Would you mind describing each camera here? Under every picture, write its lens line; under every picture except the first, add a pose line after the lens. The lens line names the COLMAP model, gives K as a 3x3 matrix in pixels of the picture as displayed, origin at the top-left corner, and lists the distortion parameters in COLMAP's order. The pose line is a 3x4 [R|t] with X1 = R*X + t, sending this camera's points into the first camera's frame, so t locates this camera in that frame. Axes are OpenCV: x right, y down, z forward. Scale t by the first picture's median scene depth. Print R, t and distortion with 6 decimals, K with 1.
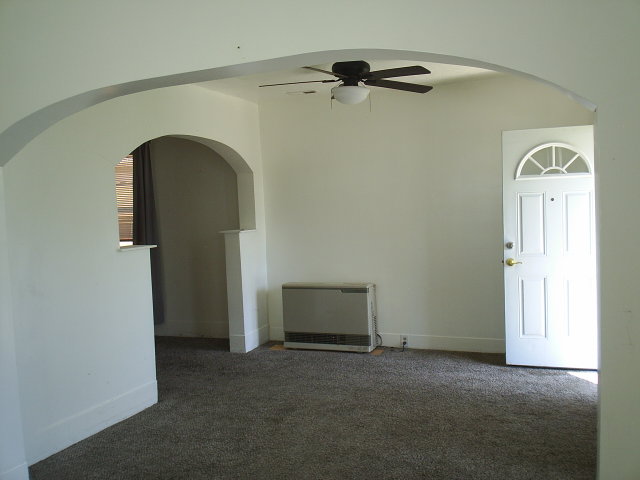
lens RADIAL K [[575.1, 0, 324.5], [0, 575.1, 232.7], [0, 0, 1]] dist [0.112601, -0.260494]
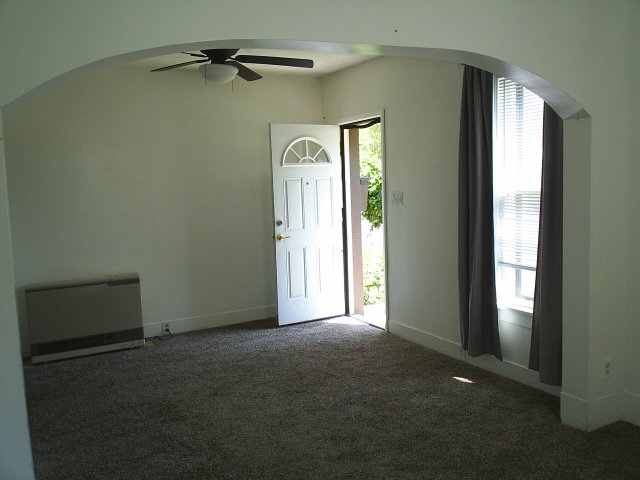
lens RADIAL K [[575.1, 0, 324.5], [0, 575.1, 232.7], [0, 0, 1]] dist [0.112601, -0.260494]
pose [[0.652055, -0.054983, 0.756175, -0.497639], [0.047994, 0.998360, 0.031207, 0.009890], [-0.756651, 0.015943, 0.653625, 0.179053]]
